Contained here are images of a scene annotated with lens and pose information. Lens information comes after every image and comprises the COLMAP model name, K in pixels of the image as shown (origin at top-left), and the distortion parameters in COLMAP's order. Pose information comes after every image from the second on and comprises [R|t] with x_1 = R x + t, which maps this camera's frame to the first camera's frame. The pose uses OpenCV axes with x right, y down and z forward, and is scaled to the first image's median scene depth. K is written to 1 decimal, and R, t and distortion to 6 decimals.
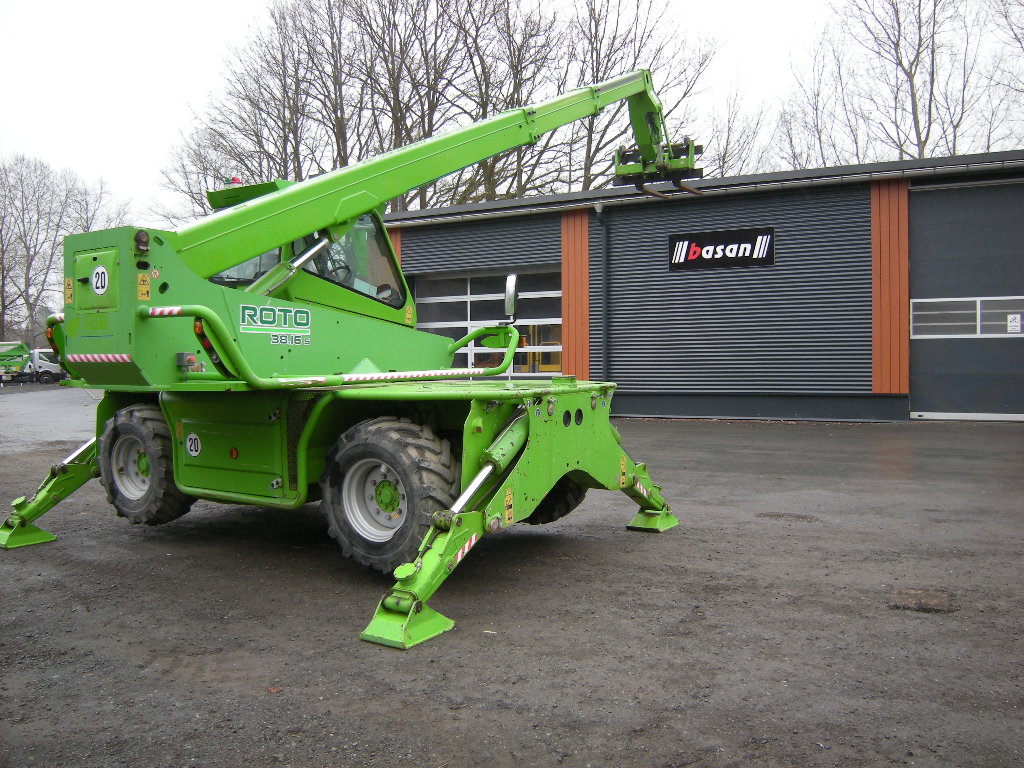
lens RADIAL K [[849.0, 0, 512.0], [0, 849.0, 384.0], [0, 0, 1]] dist [-0.106011, 0.001403]
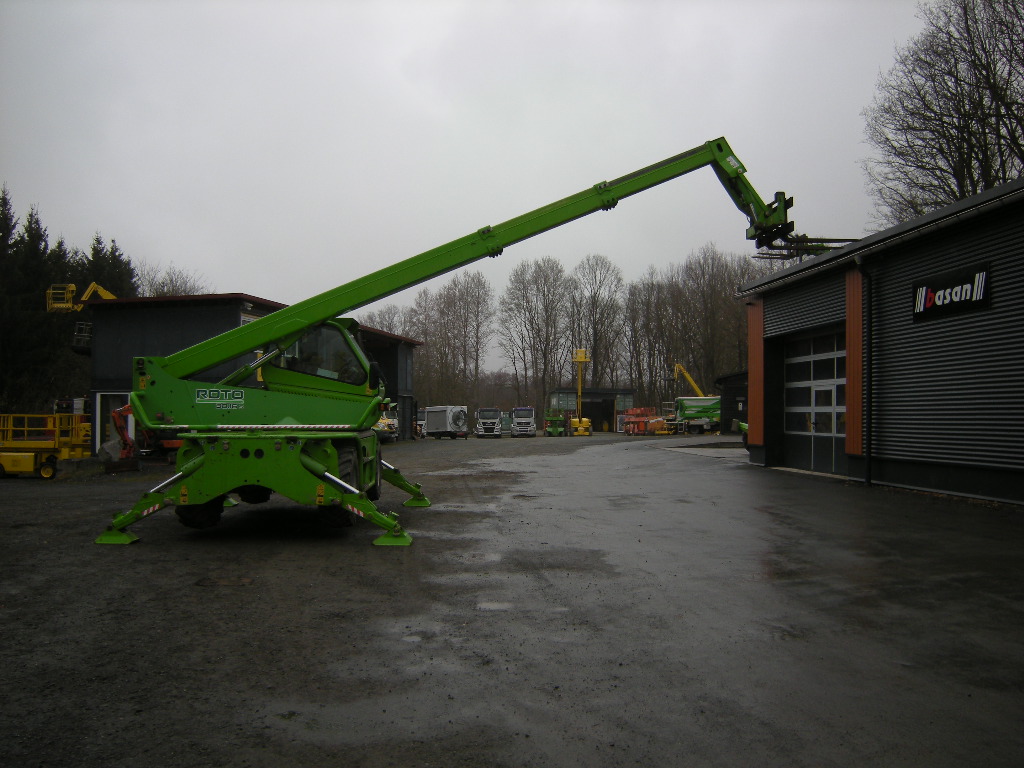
lens RADIAL K [[849.0, 0, 512.0], [0, 849.0, 384.0], [0, 0, 1]] dist [-0.106011, 0.001403]
pose [[0.579704, -0.015372, -0.814682, 1.757543], [-0.035741, 0.998380, -0.044270, -0.044215], [0.814043, 0.054781, 0.578216, 0.446704]]
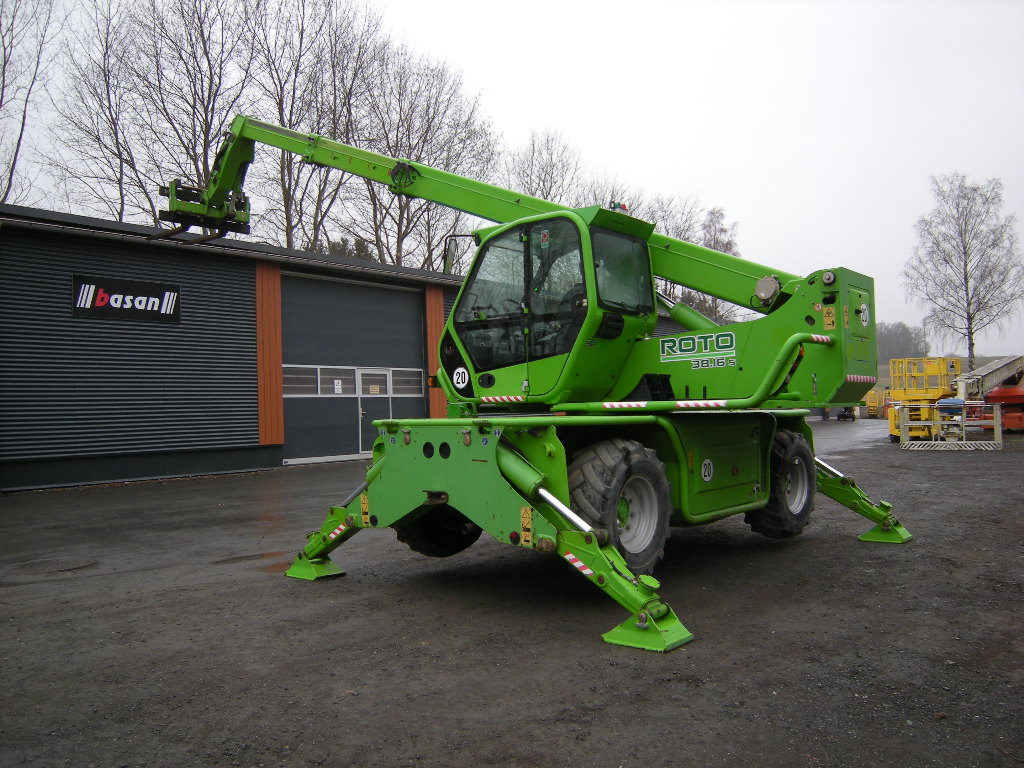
lens RADIAL K [[849.0, 0, 512.0], [0, 849.0, 384.0], [0, 0, 1]] dist [-0.106011, 0.001403]
pose [[0.159918, 0.041498, 0.986258, -1.563322], [0.062330, 0.996698, -0.052044, 0.022490], [-0.985161, 0.069796, 0.156803, 1.163061]]
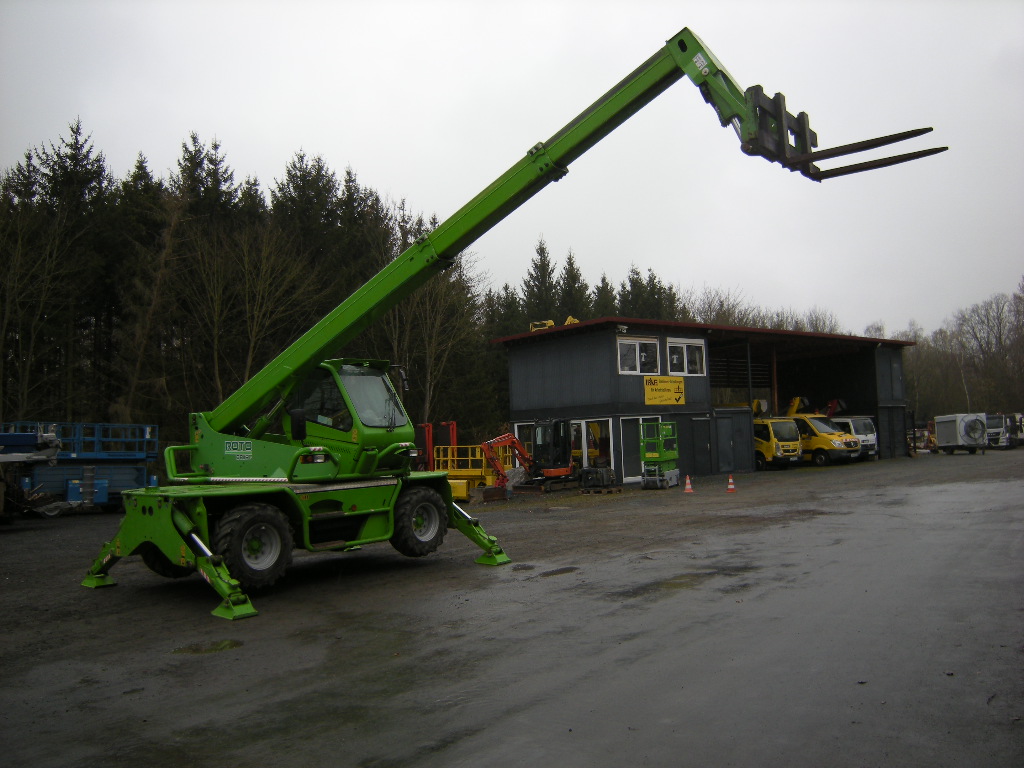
lens RADIAL K [[849.0, 0, 512.0], [0, 849.0, 384.0], [0, 0, 1]] dist [-0.106011, 0.001403]
pose [[-0.115714, -0.042380, -0.992378, 1.700090], [0.002320, 0.999075, -0.042936, -0.146480], [0.993280, -0.007271, -0.115508, 1.956771]]
